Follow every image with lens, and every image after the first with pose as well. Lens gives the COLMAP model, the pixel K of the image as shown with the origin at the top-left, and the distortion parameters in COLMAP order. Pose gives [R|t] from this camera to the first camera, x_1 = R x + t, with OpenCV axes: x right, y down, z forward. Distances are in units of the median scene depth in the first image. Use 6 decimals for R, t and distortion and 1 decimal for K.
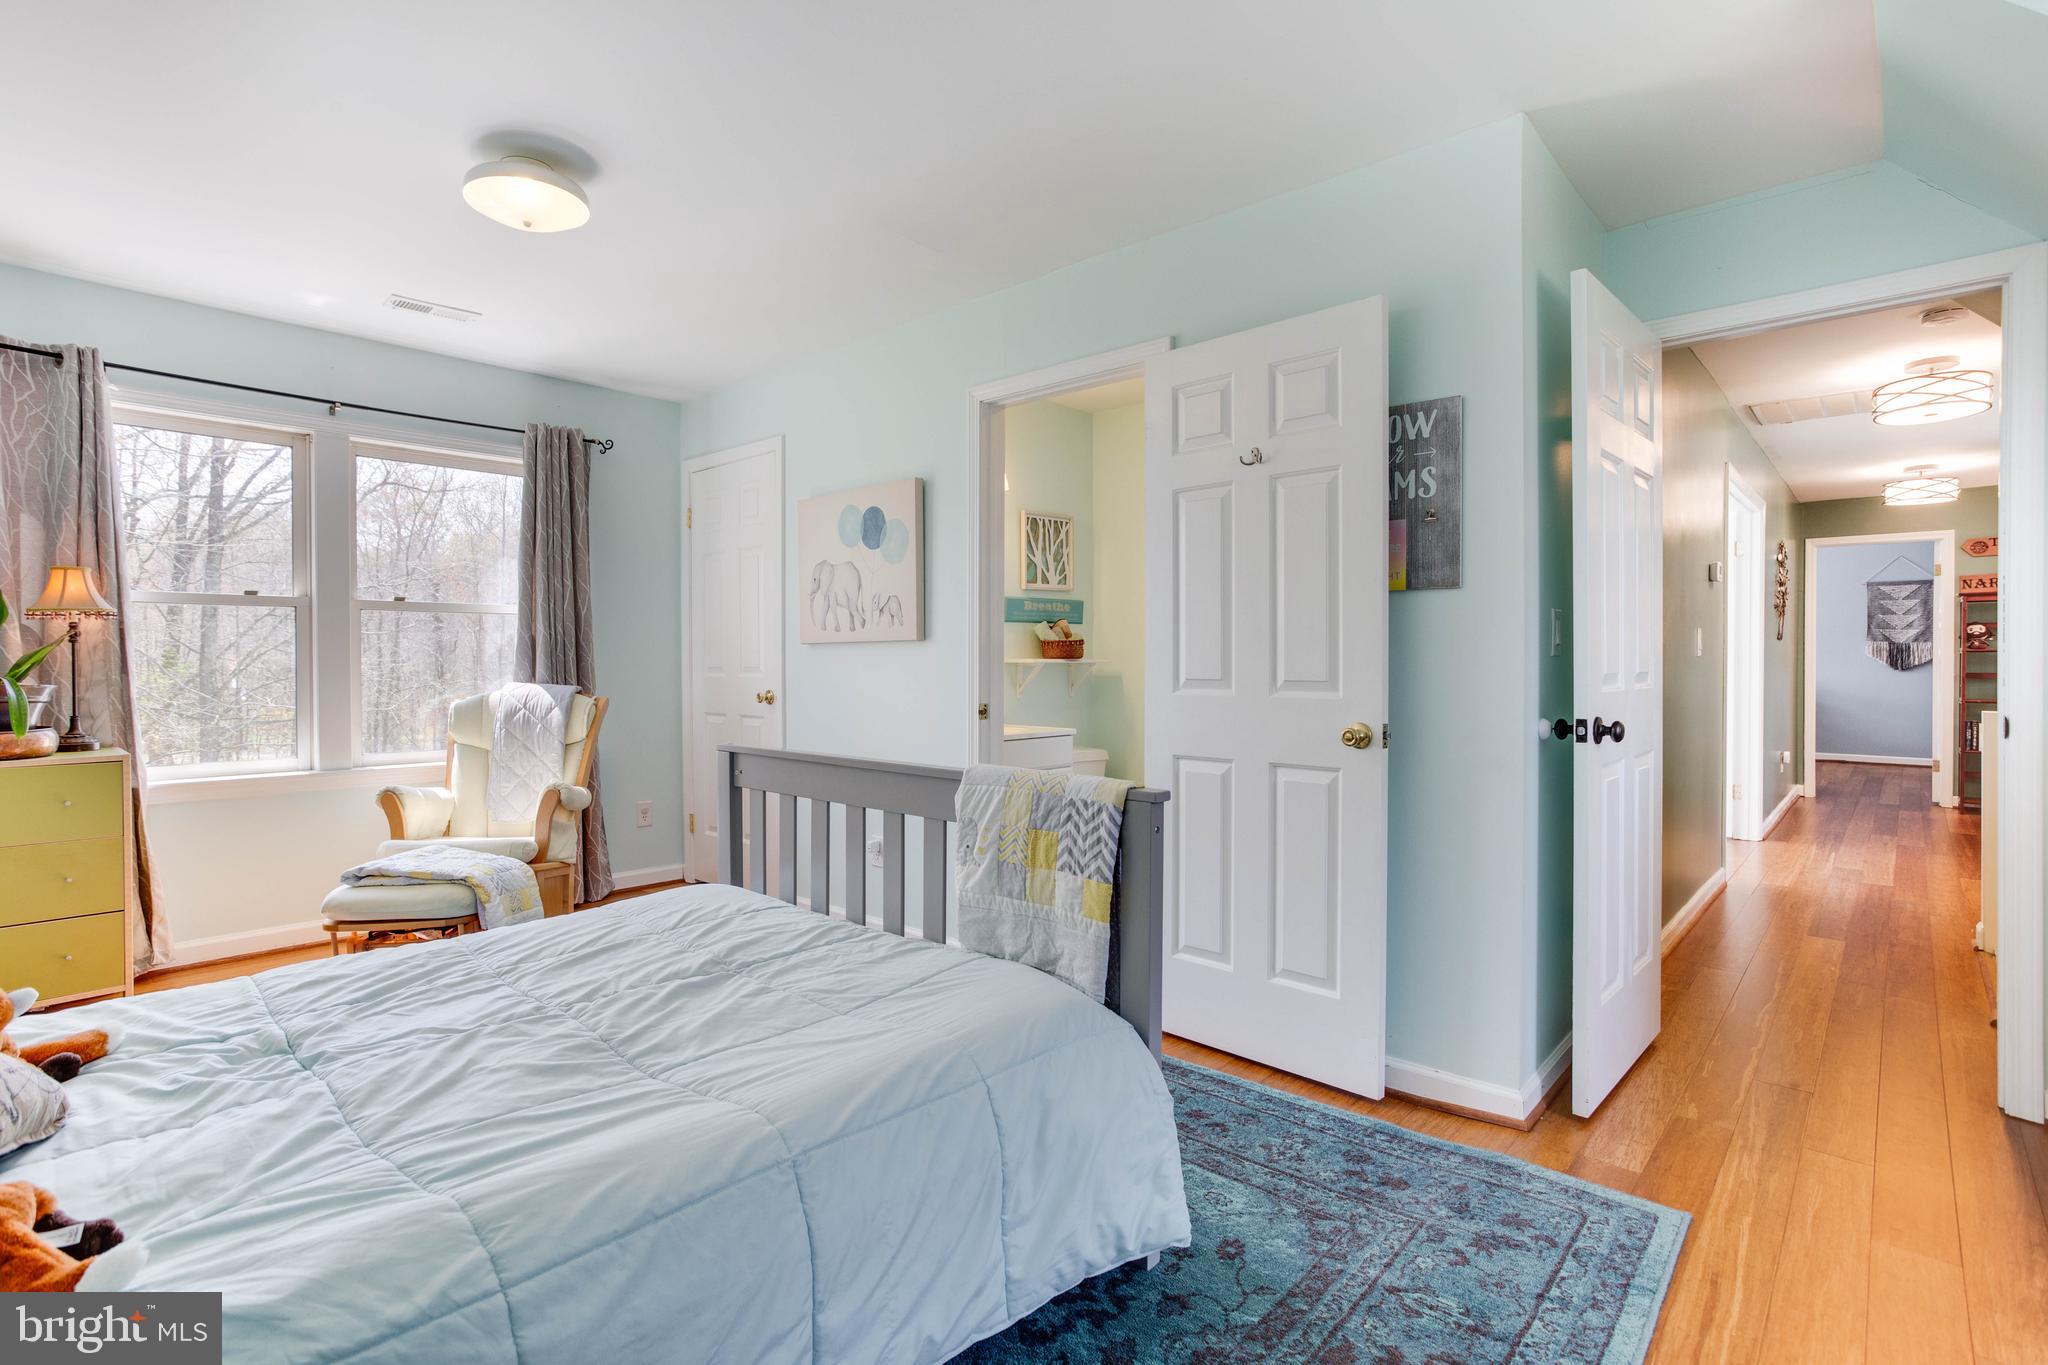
lens RADIAL K [[972.5, 0, 1031.6], [0, 972.5, 687.8], [0, 0, 1]] dist [-0.050131, 0.019798]
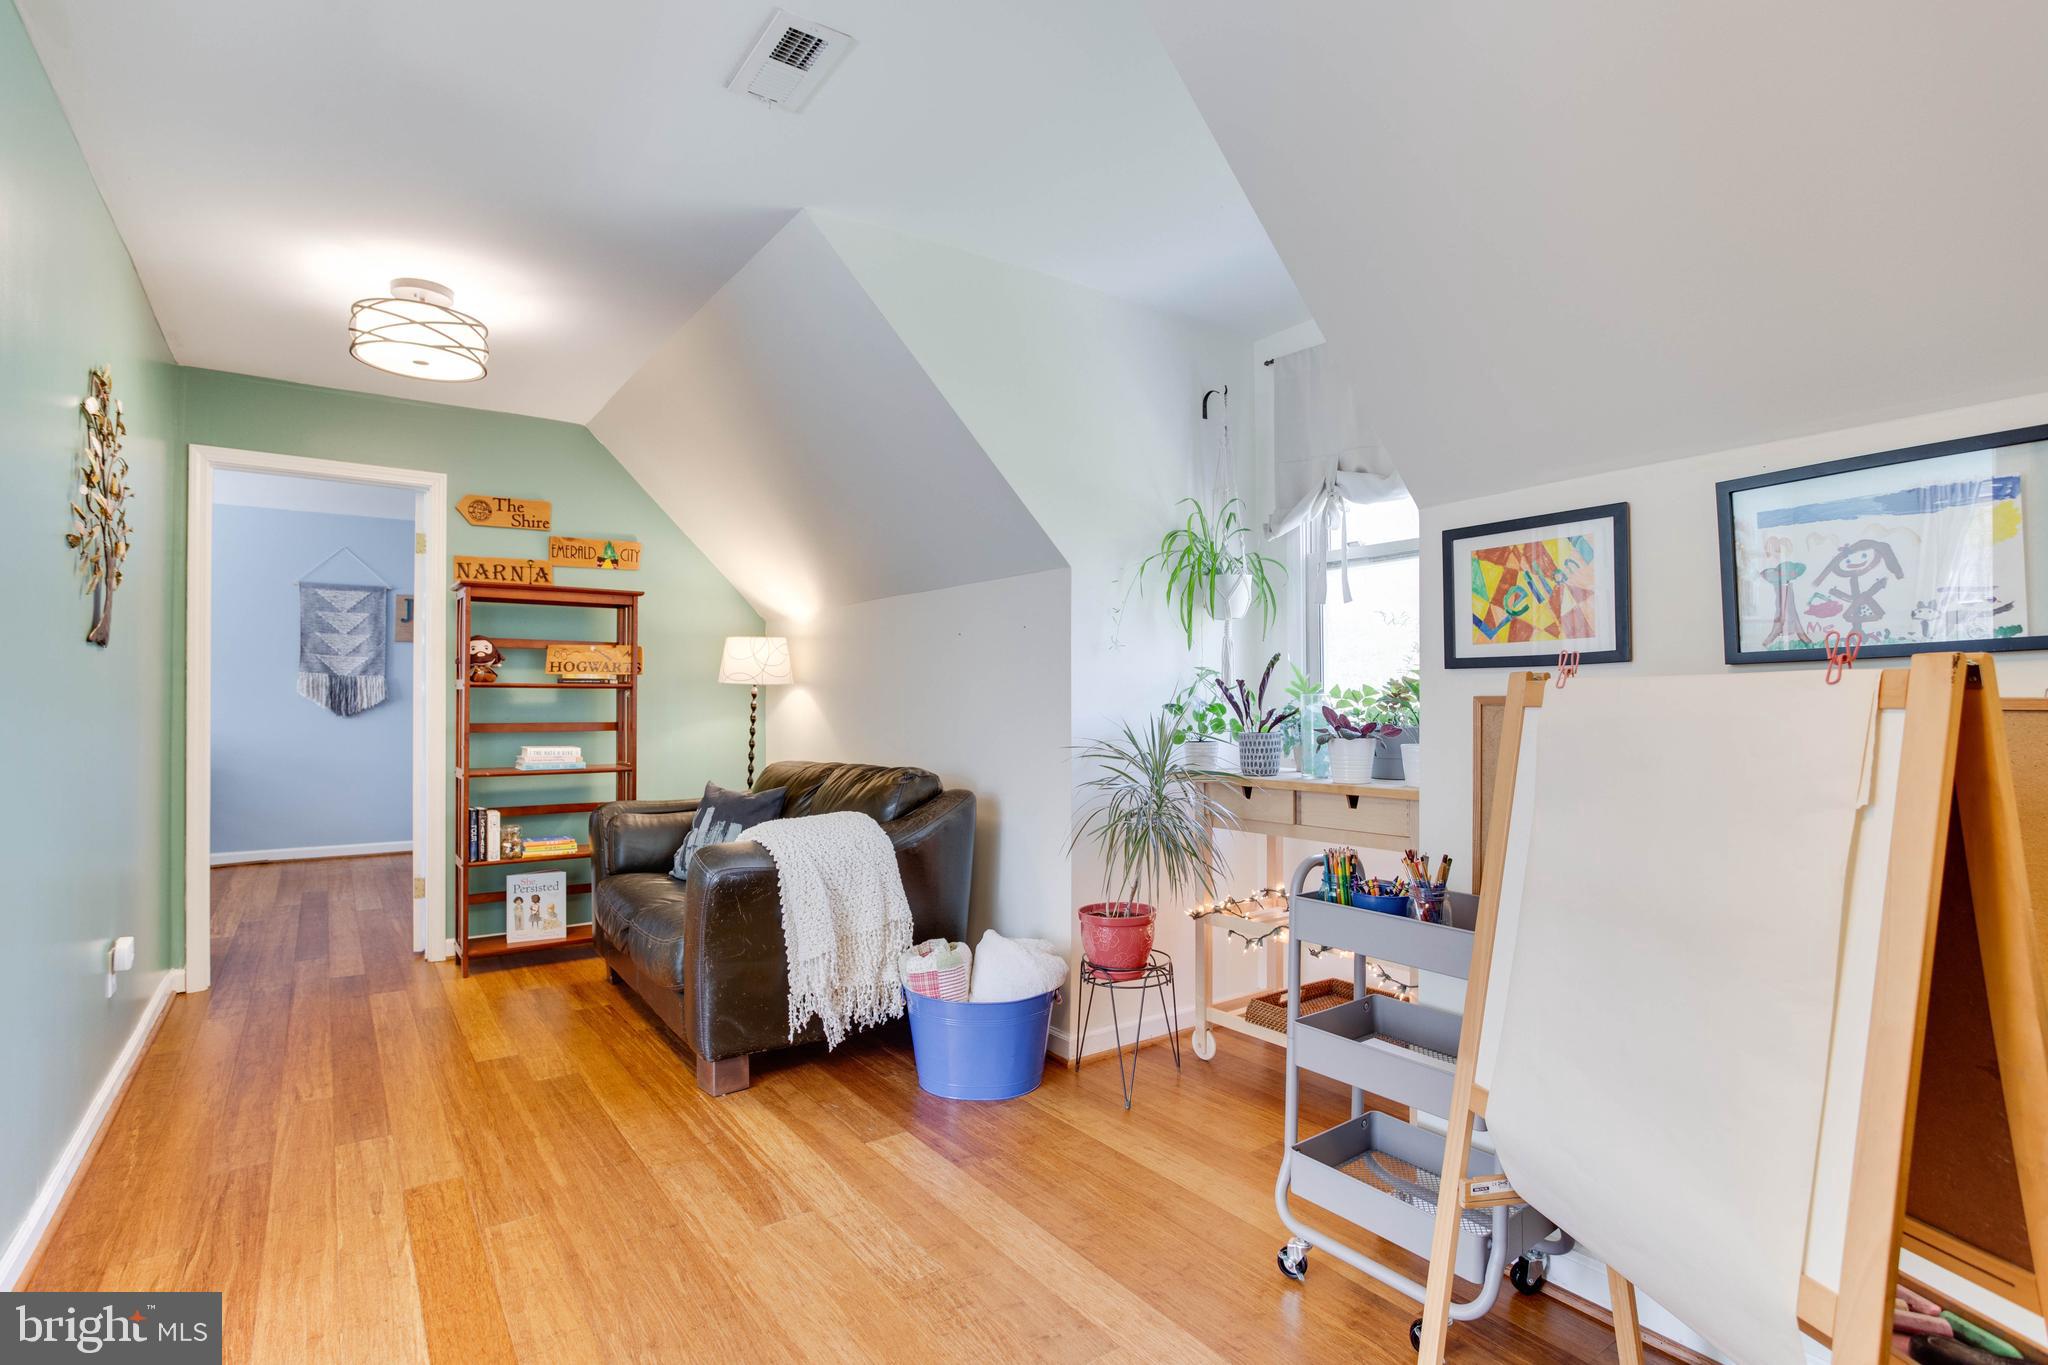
lens RADIAL K [[1021.1, 0, 996.1], [0, 1021.1, 673.3], [0, 0, 1]] dist [-0.052119, 0.024897]
pose [[0.229824, 0.029556, 0.972783, 0.354210], [0.026074, 0.998993, -0.036512, -0.011722], [-0.972883, 0.033755, 0.228822, 0.412099]]
